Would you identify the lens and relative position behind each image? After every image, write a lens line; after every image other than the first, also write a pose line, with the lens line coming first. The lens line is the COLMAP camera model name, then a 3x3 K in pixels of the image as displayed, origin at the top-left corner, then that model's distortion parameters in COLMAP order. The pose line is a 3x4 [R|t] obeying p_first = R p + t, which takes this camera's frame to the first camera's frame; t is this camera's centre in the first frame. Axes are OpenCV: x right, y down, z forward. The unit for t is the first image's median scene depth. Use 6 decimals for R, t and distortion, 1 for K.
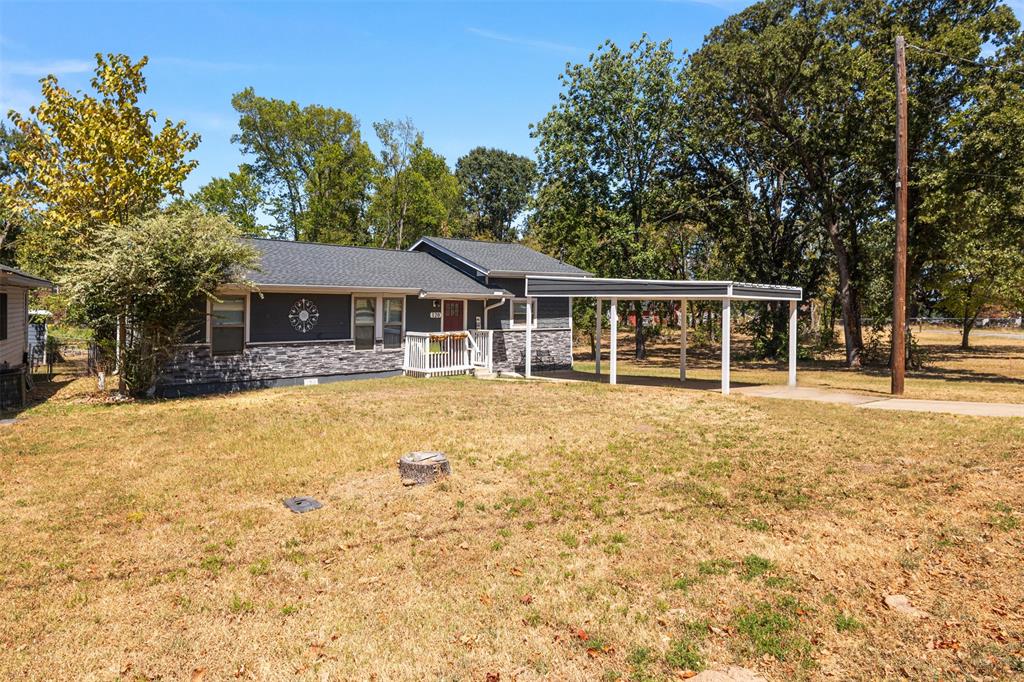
lens RADIAL K [[477.8, 0, 507.1], [0, 477.8, 304.4], [0, 0, 1]] dist [0.006275, -0.000179]
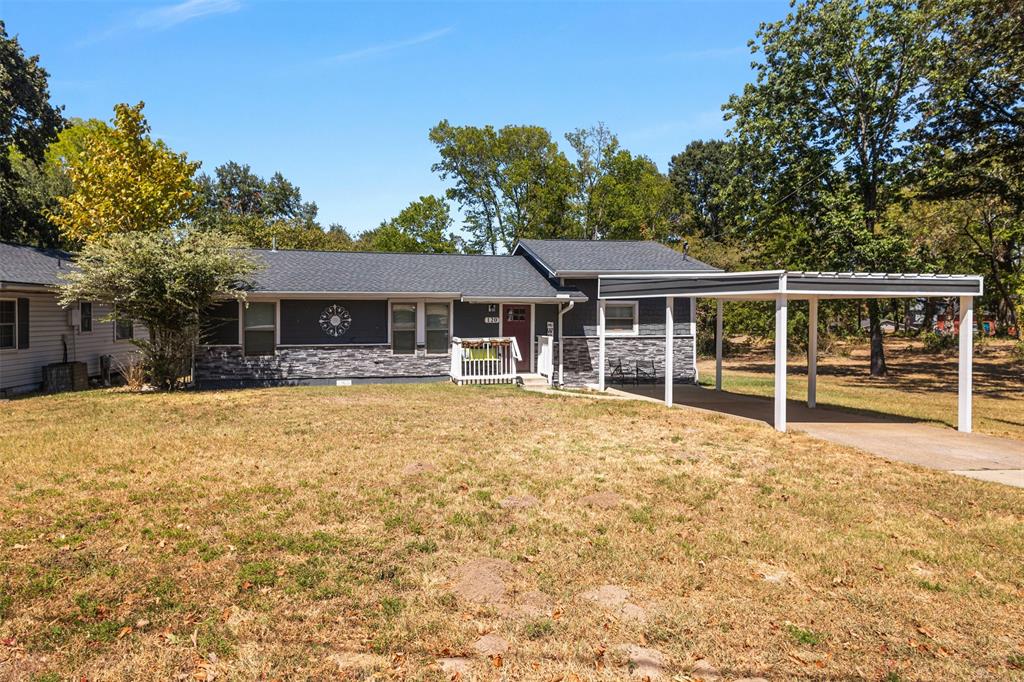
lens RADIAL K [[471.9, 0, 508.3], [0, 471.9, 318.0], [0, 0, 1]] dist [0.001025, -0.000153]
pose [[0.907930, -0.002790, -0.419113, 0.310393], [0.010002, 0.999837, 0.015011, 0.004910], [0.419003, -0.017821, 0.907810, 0.175636]]
